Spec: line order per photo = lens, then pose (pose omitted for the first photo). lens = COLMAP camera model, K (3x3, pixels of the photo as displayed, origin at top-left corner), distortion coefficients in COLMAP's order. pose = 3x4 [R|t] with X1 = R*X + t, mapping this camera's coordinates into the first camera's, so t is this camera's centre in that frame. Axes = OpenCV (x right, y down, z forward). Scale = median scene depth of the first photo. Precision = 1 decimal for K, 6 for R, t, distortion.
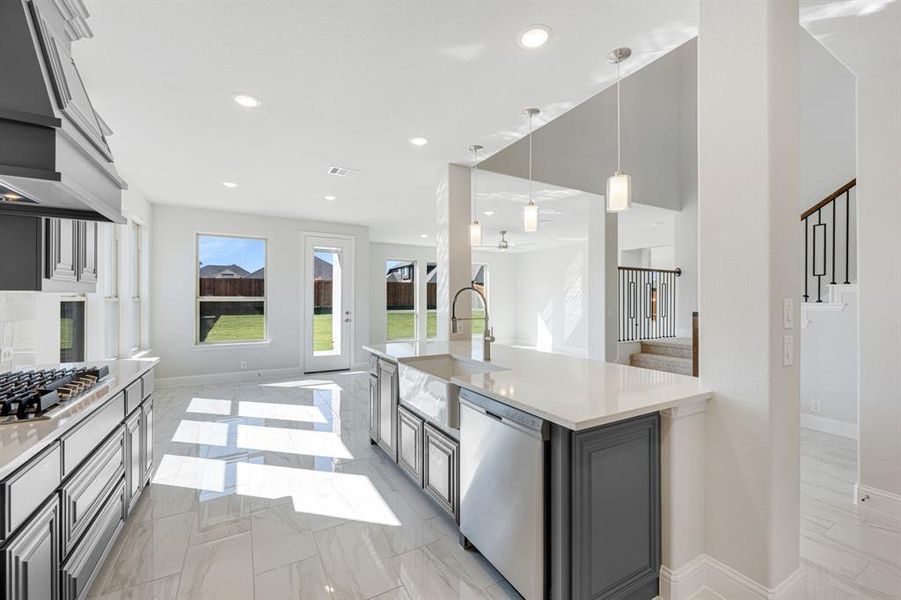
lens RADIAL K [[364.0, 0, 443.4], [0, 364.0, 299.5], [0, 0, 1]] dist [-0.000302, 0.000256]
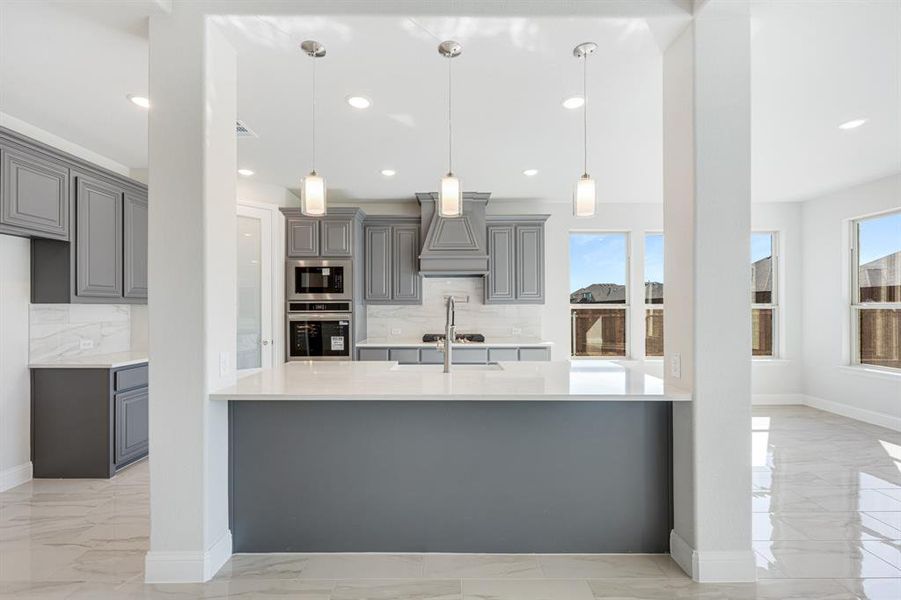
lens RADIAL K [[381.7, 0, 447.1], [0, 381.7, 307.6], [0, 0, 1]] dist [-0.022034, -0.000033]
pose [[-0.497861, -0.001598, -0.867255, 0.501903], [0.007776, 0.999950, -0.006307, 0.002133], [0.867222, -0.009884, -0.497824, 0.762798]]
